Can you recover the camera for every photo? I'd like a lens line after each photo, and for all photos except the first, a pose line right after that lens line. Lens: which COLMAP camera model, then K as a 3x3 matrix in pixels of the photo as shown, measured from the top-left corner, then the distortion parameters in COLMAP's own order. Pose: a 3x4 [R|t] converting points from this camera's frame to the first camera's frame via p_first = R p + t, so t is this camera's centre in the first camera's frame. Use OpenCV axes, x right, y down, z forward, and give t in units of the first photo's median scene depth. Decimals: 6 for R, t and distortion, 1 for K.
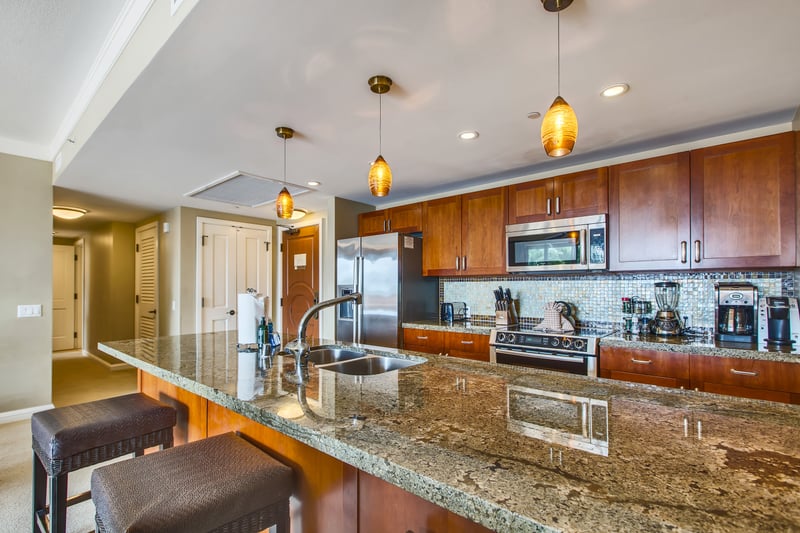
lens RADIAL K [[376.5, 0, 400.0], [0, 376.5, 266.5], [0, 0, 1]] dist [-0.000677, -0.000214]
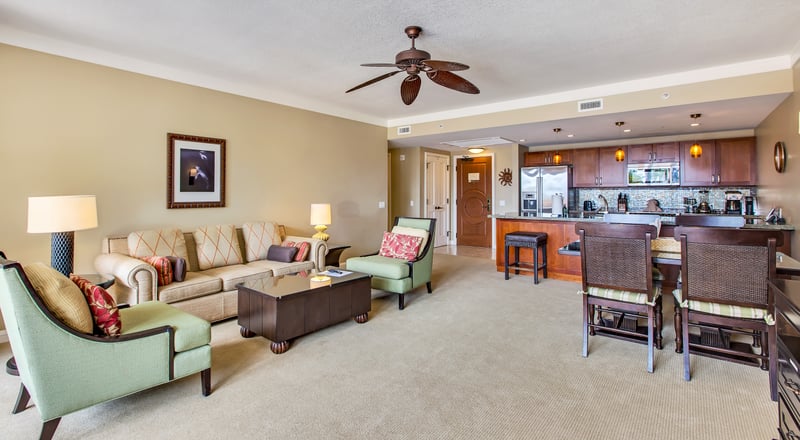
lens RADIAL K [[384.1, 0, 397.1], [0, 384.1, 171.3], [0, 0, 1]] dist [0.003445, 0.000497]
pose [[0.998181, 0.004739, 0.060108, -1.107115], [-0.004494, 0.999981, -0.004201, -0.050852], [-0.060127, 0.003923, 0.998183, -1.058482]]
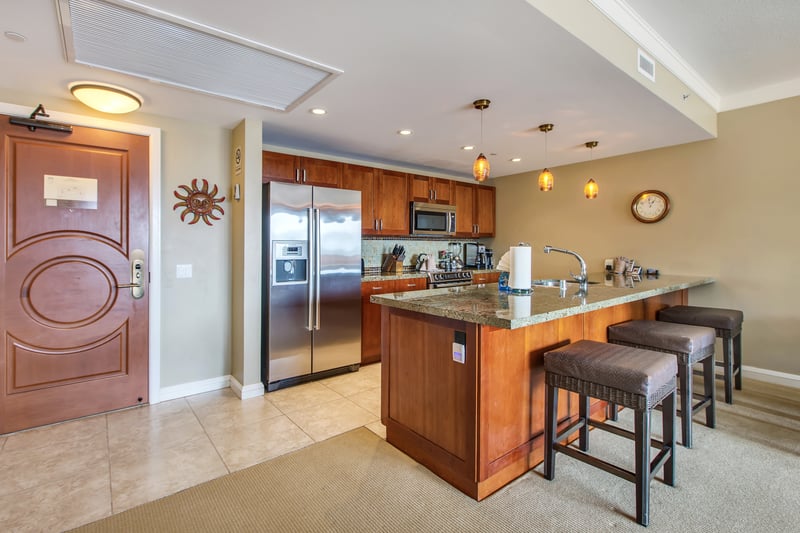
lens RADIAL K [[371.4, 0, 400.5], [0, 371.4, 247.3], [0, 0, 1]] dist [0.013120, 0.000081]
pose [[0.176854, 0.001183, 0.984236, -1.066378], [-0.050762, 0.998679, 0.007920, 0.052984], [-0.982927, -0.051362, 0.176681, 0.743674]]
